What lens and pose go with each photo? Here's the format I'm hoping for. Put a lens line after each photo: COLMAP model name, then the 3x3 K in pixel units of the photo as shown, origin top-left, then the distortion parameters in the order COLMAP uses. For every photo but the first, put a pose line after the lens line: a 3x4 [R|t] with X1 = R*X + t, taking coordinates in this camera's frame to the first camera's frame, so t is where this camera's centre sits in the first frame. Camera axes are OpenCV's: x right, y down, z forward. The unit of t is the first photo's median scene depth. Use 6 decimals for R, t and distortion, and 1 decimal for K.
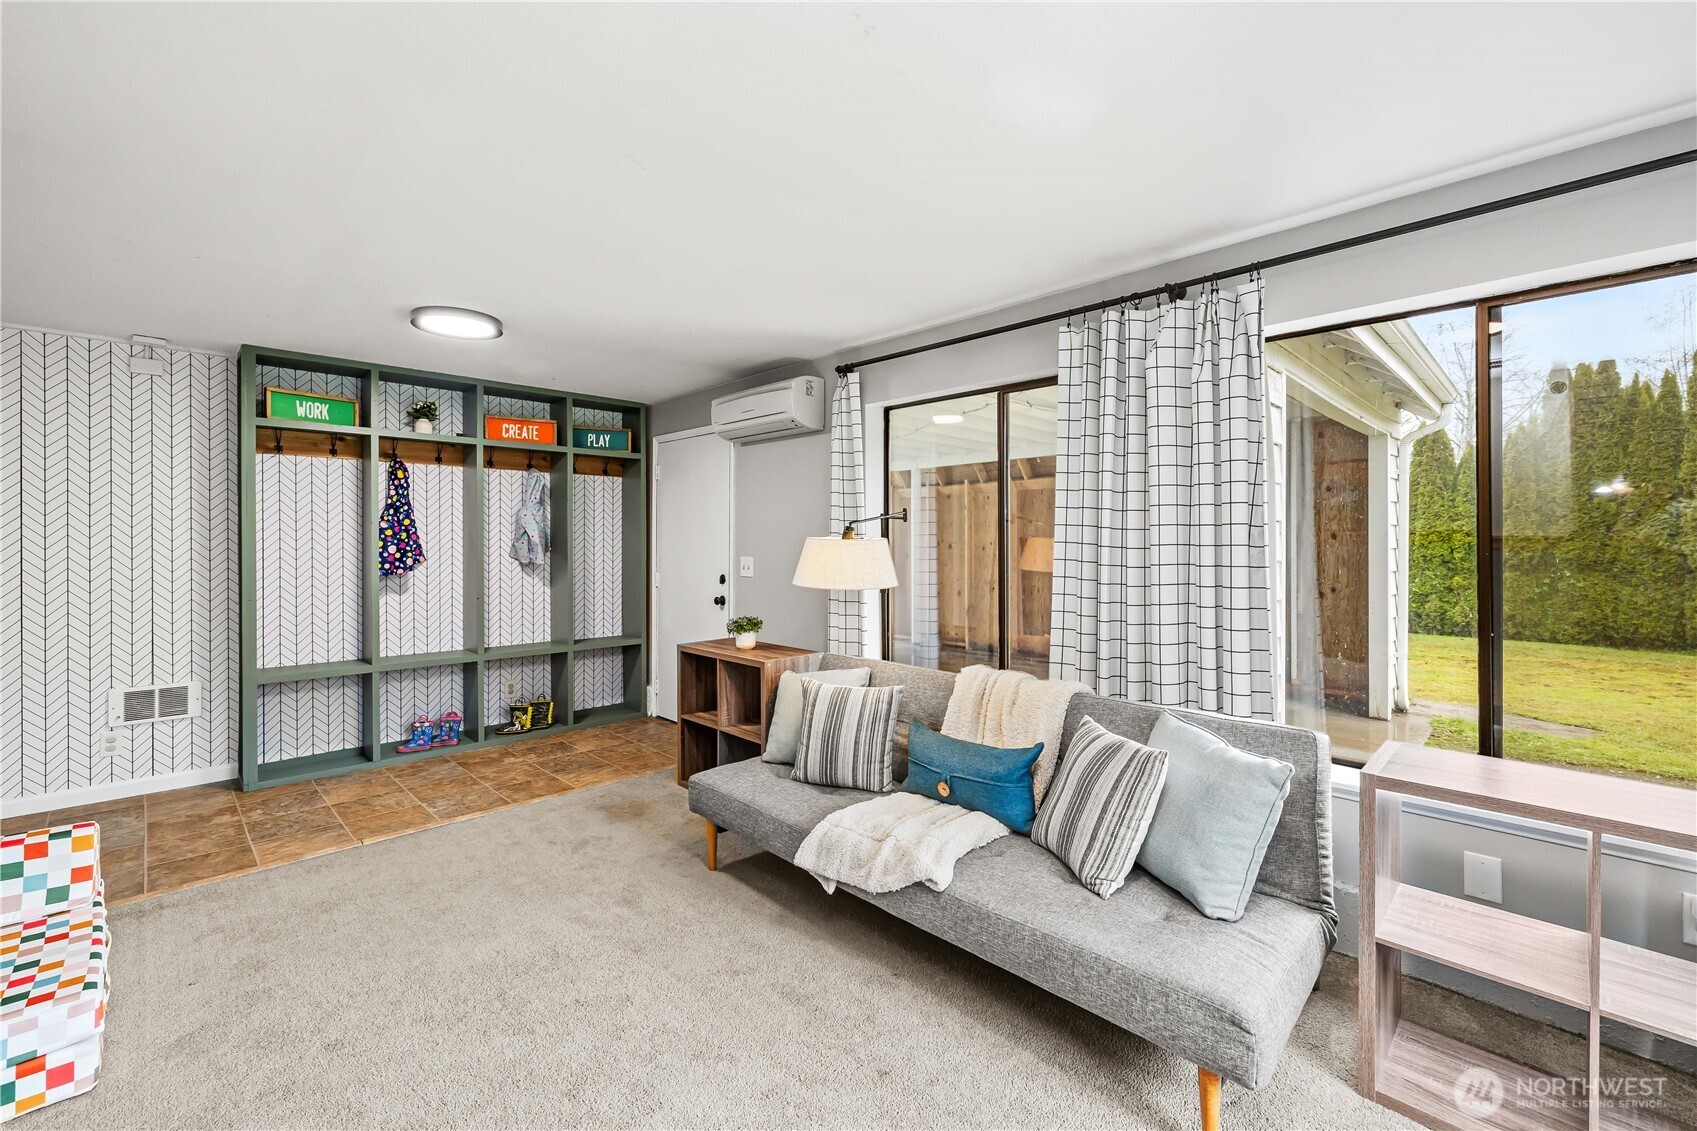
lens RADIAL K [[720.0, 0, 846.4], [0, 720.0, 545.4], [0, 0, 1]] dist [0.001715, 0.000206]
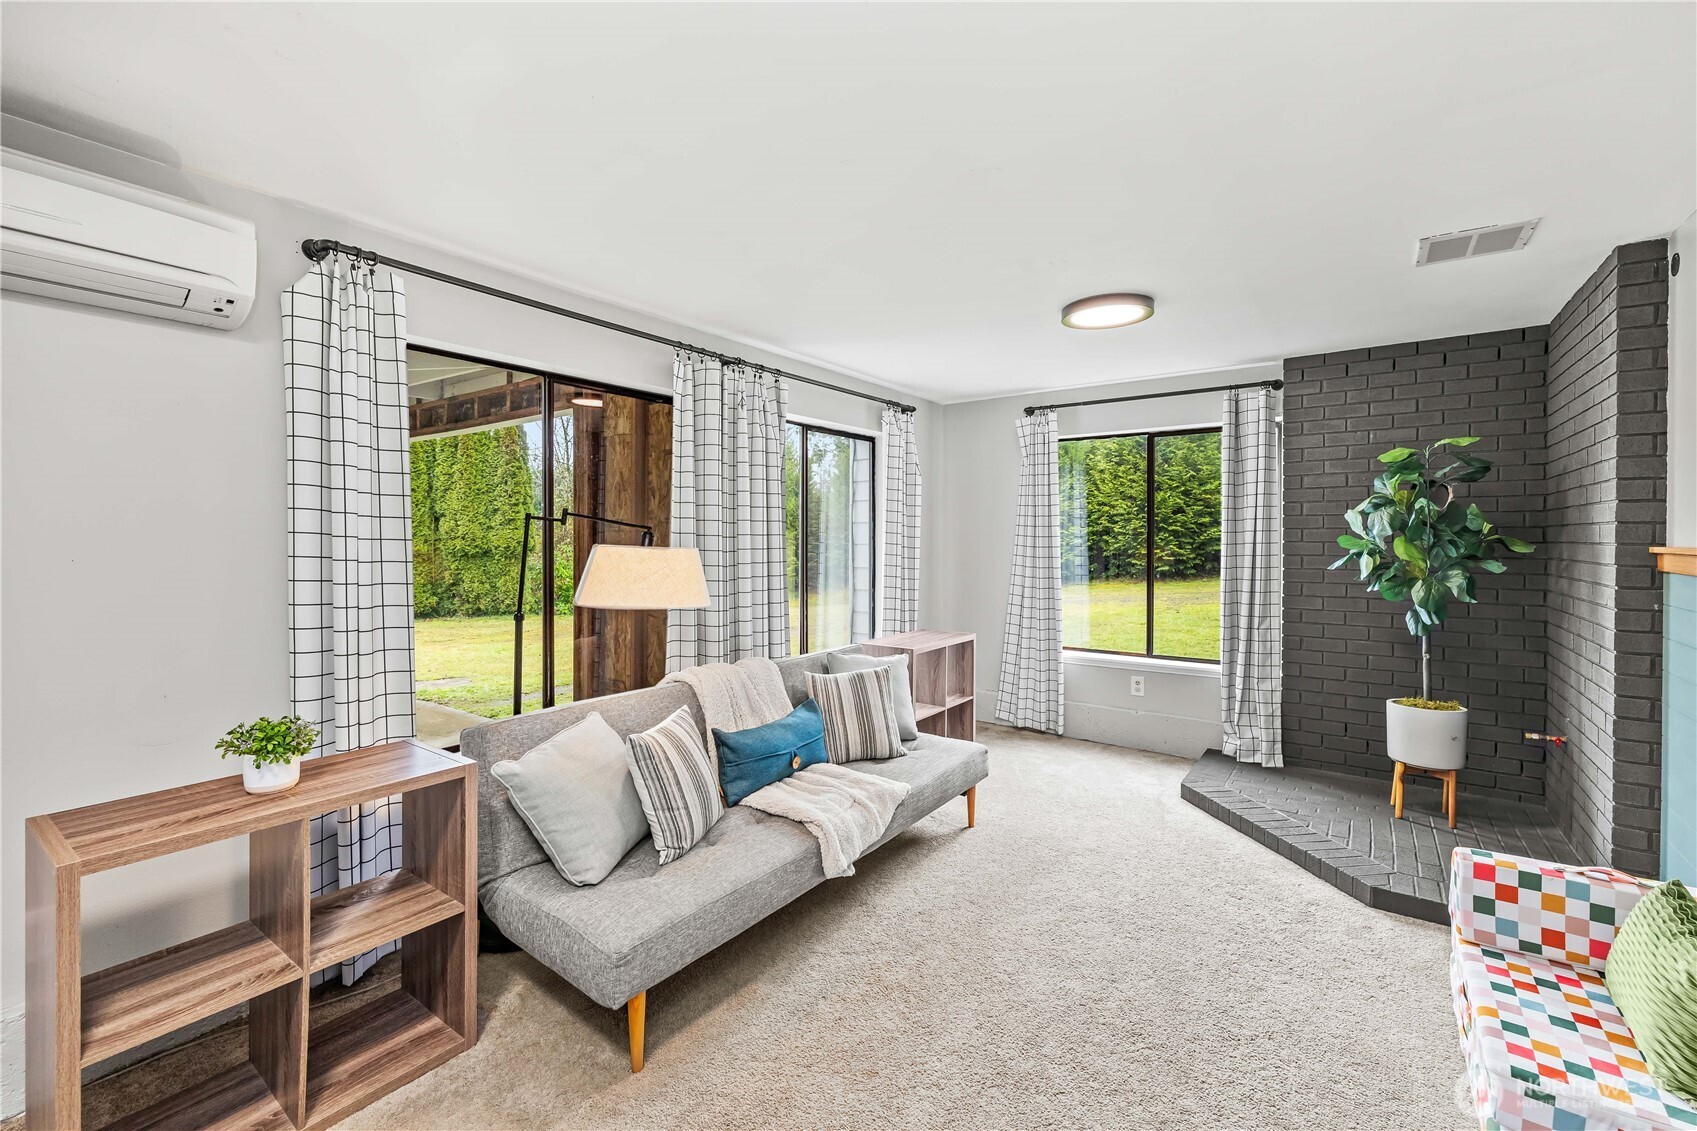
lens RADIAL K [[720.0, 0, 846.4], [0, 720.0, 545.4], [0, 0, 1]] dist [0.001715, 0.000206]
pose [[-0.167937, -0.006121, 0.985779, -1.134381], [0.006067, 0.999955, 0.007243, -0.019317], [-0.985779, 0.007197, -0.167892, 1.246617]]
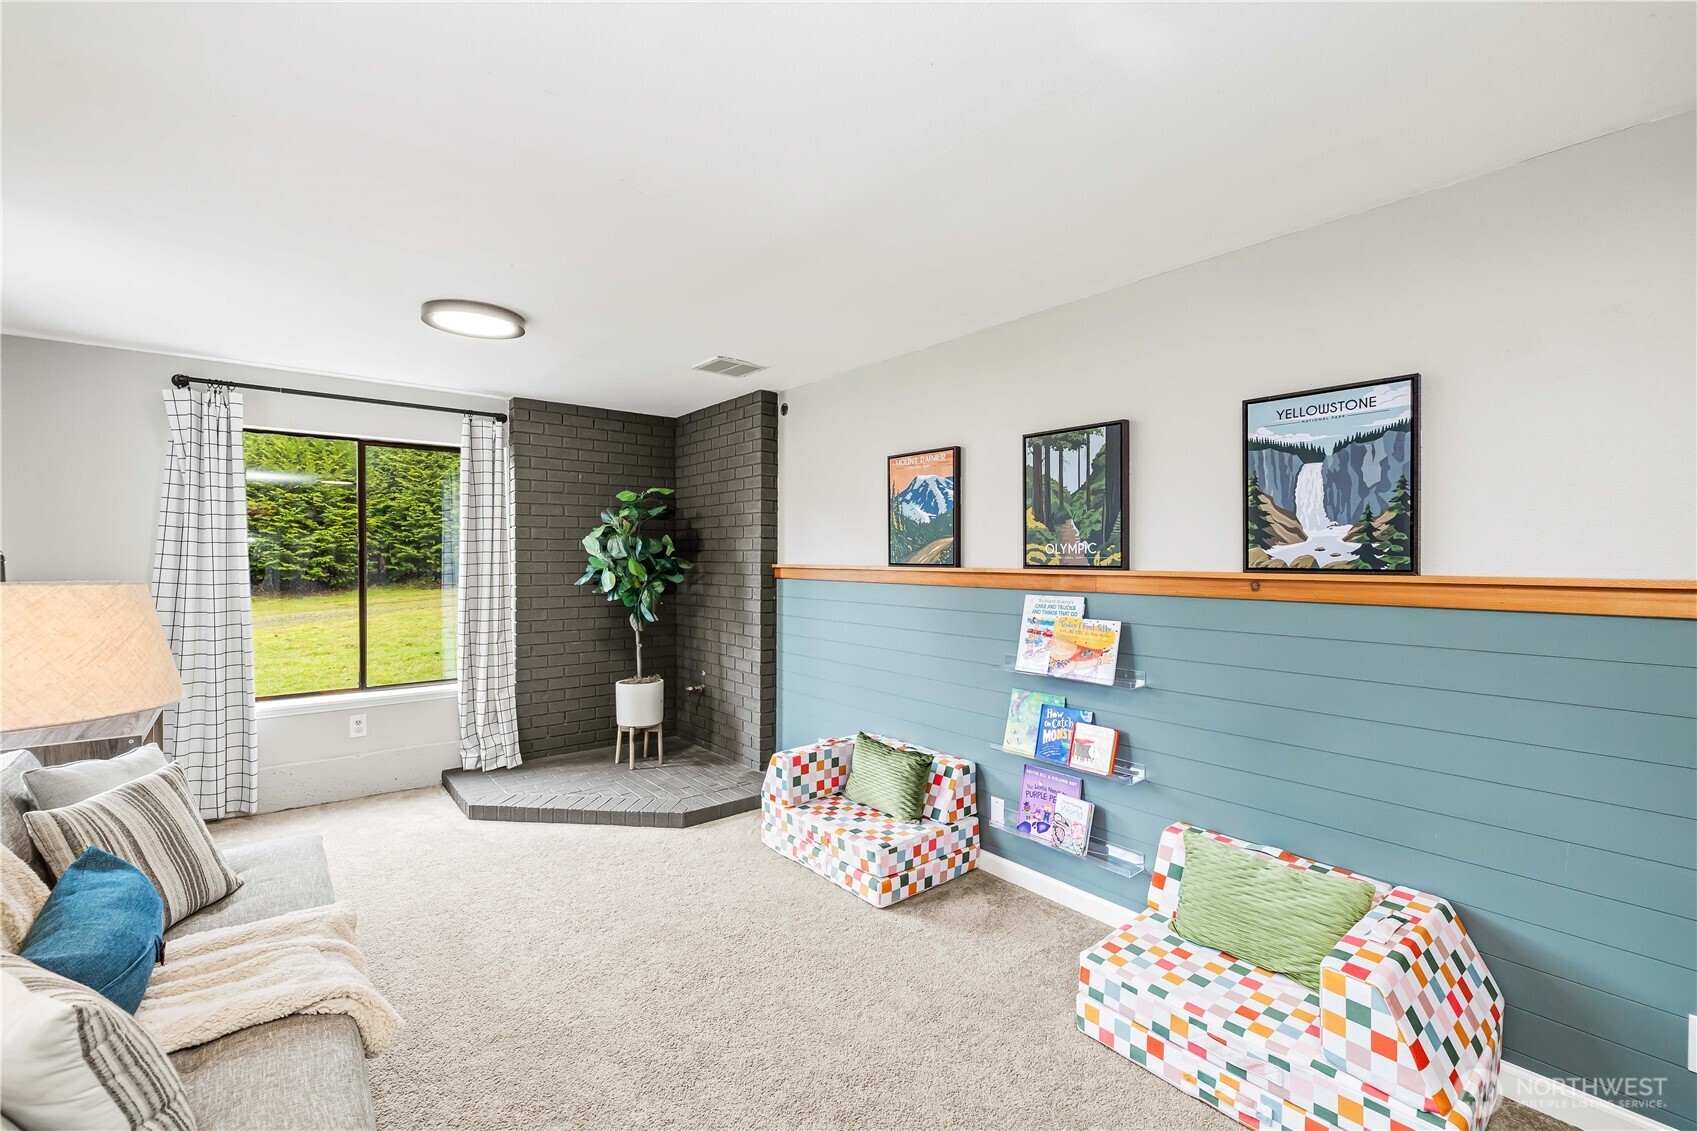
lens RADIAL K [[711.3, 0, 848.5], [0, 711.3, 565.5], [0, 0, 1]] dist [-0.001620, -0.000175]
pose [[-0.995557, 0.000356, 0.094164, -0.625107], [0.001891, 0.999867, 0.016211, -0.029346], [-0.094146, 0.016317, -0.995425, 1.767521]]
